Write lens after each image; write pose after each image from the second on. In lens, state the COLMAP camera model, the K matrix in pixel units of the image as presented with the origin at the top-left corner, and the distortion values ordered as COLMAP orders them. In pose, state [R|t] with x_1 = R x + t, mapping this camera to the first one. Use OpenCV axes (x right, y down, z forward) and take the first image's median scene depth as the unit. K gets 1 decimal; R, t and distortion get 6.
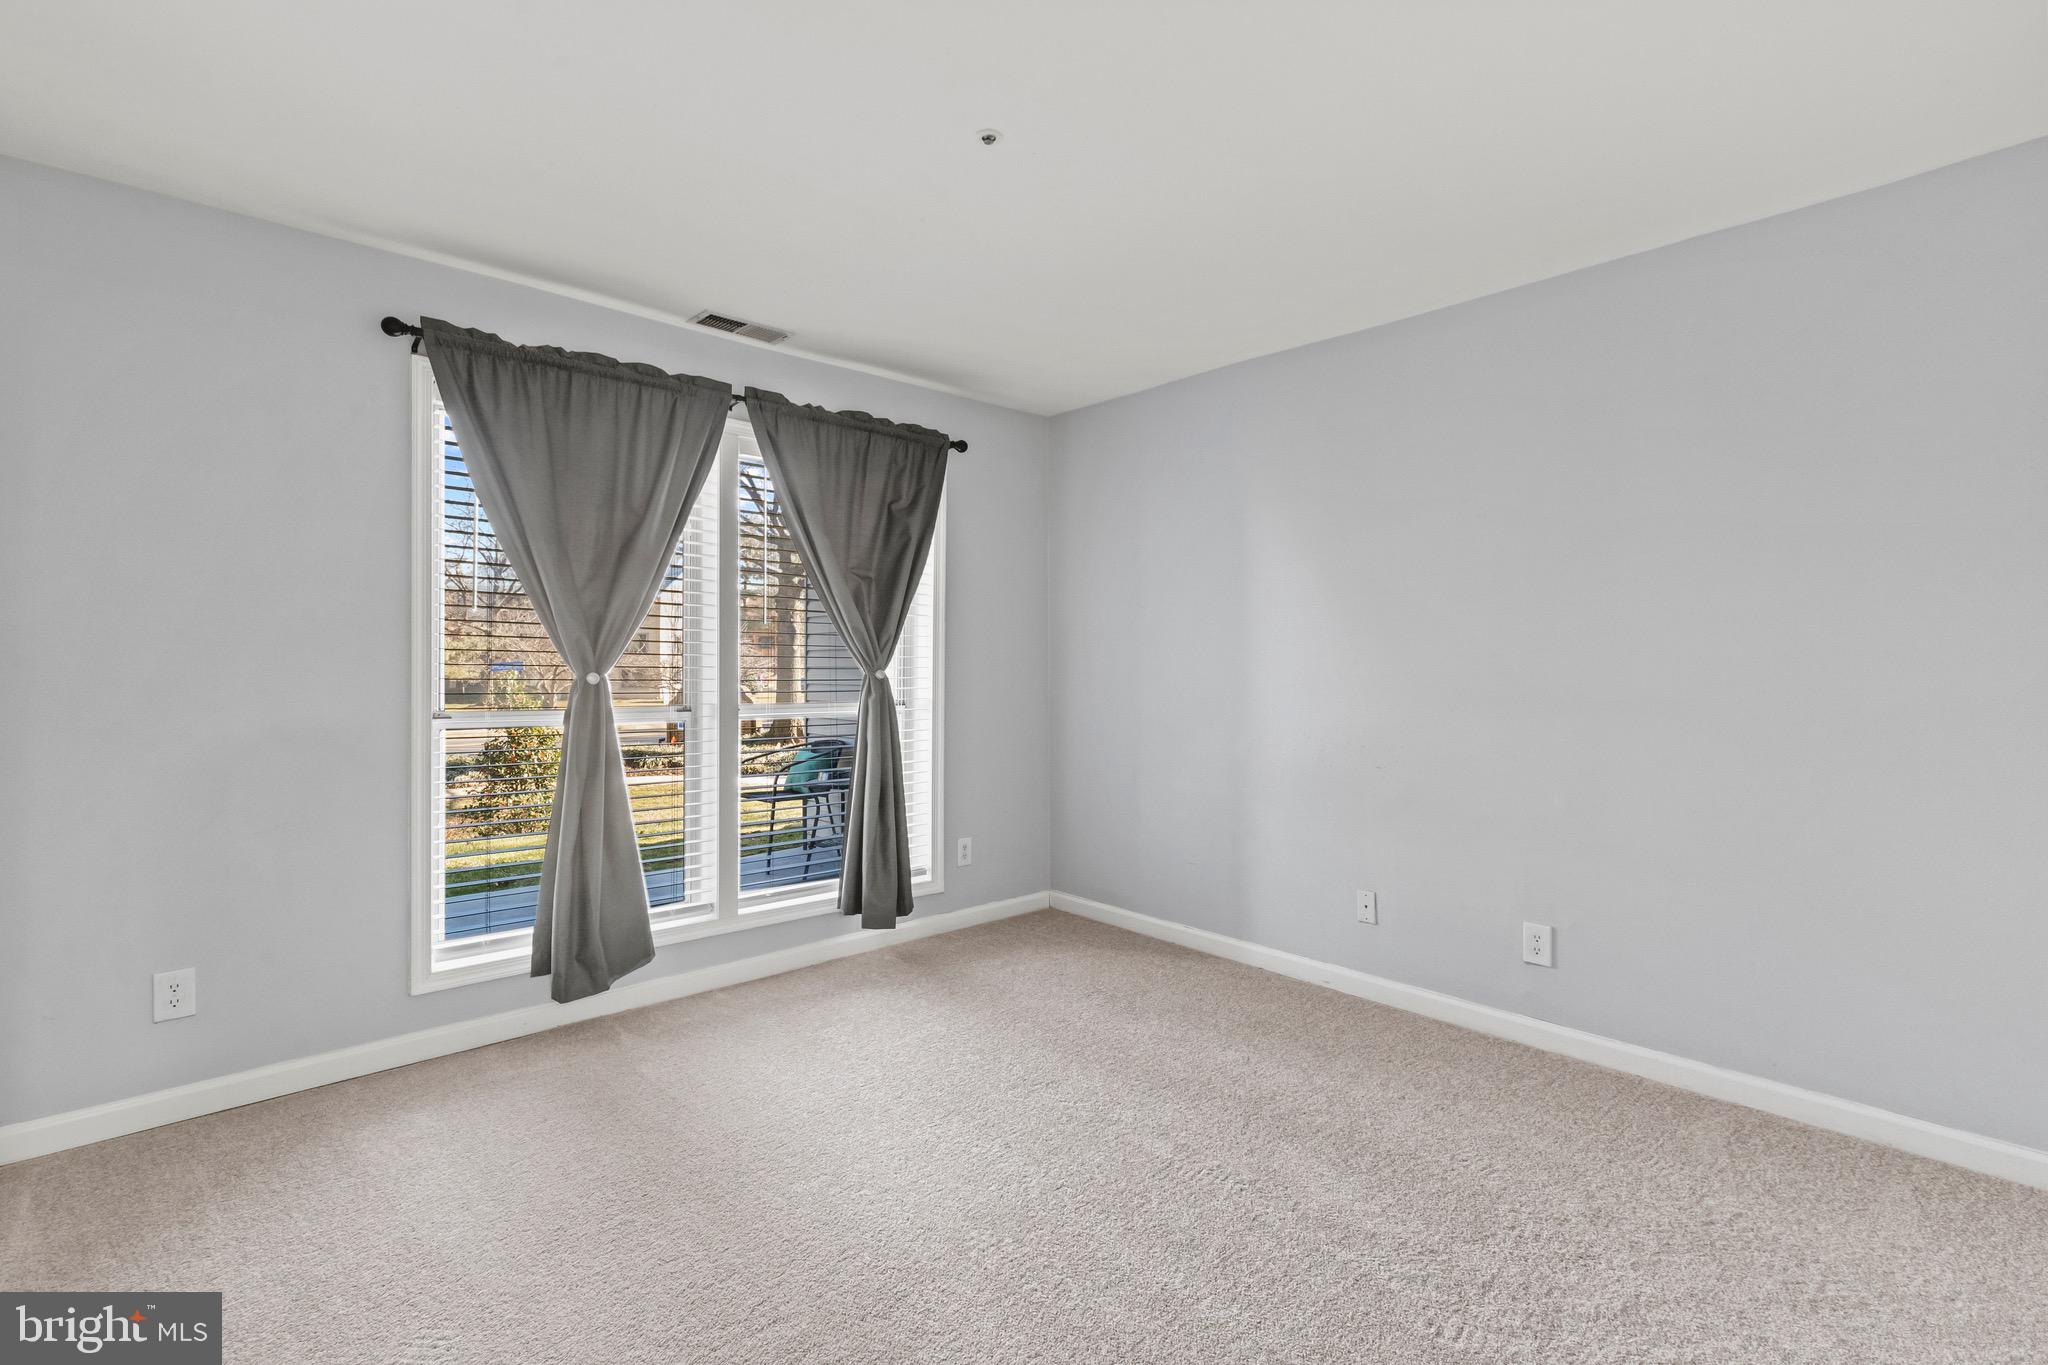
lens RADIAL K [[929.7, 0, 1046.7], [0, 929.7, 679.2], [0, 0, 1]] dist [0.004700, 0.000482]
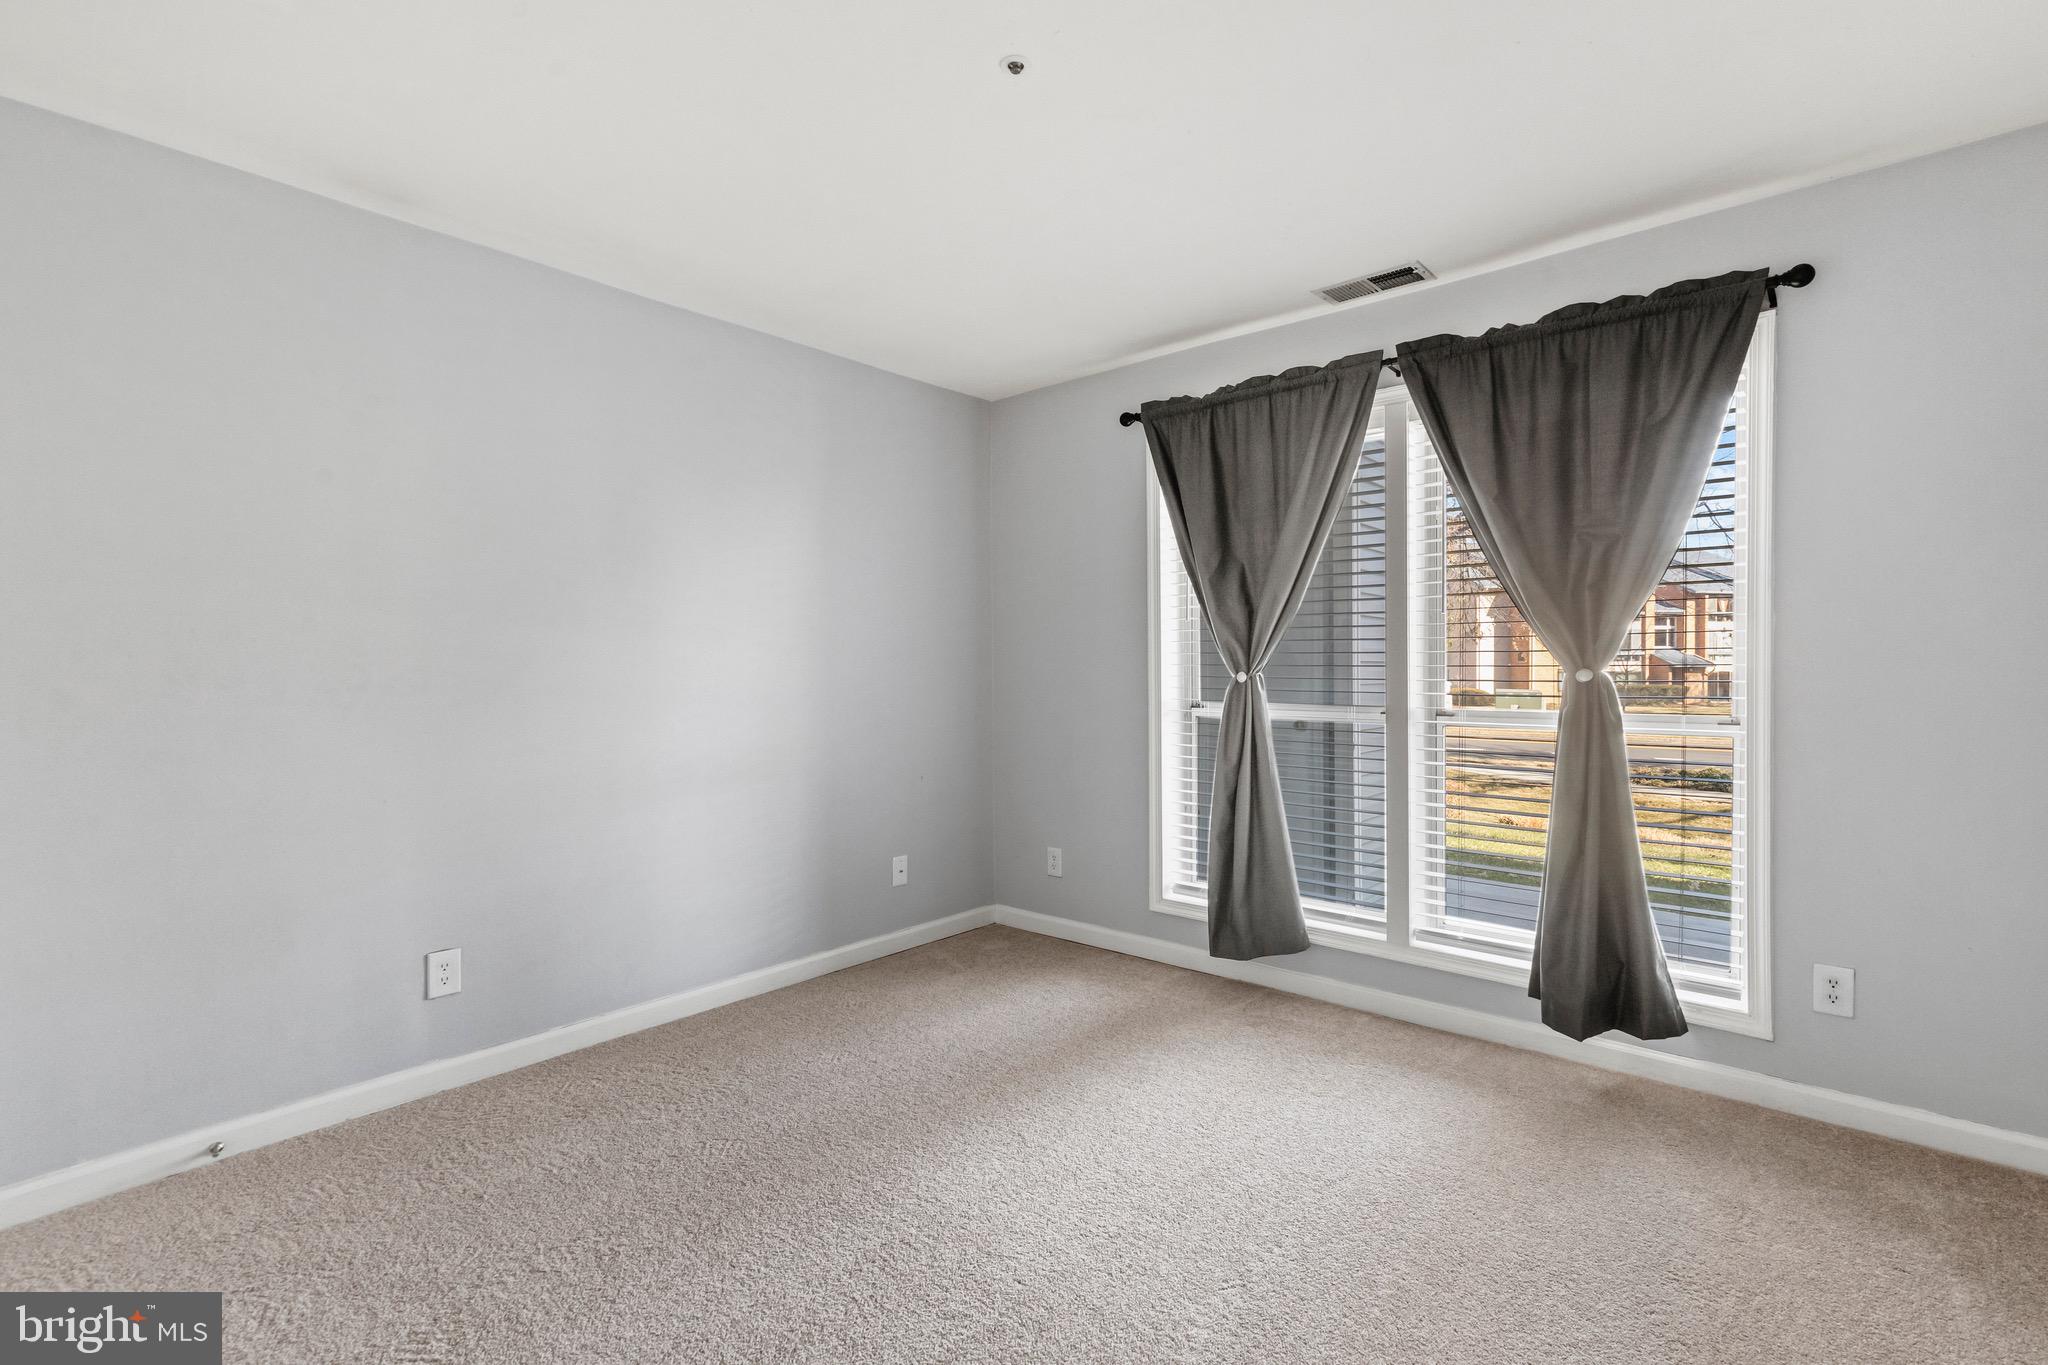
lens RADIAL K [[933.3, 0, 1034.5], [0, 933.3, 692.5], [0, 0, 1]] dist [0.012011, 0.000597]
pose [[0.108573, 0.034912, -0.993475, 0.576721], [0.000476, 0.999381, 0.035172, -0.021879], [0.994088, -0.004292, 0.108489, 0.620891]]
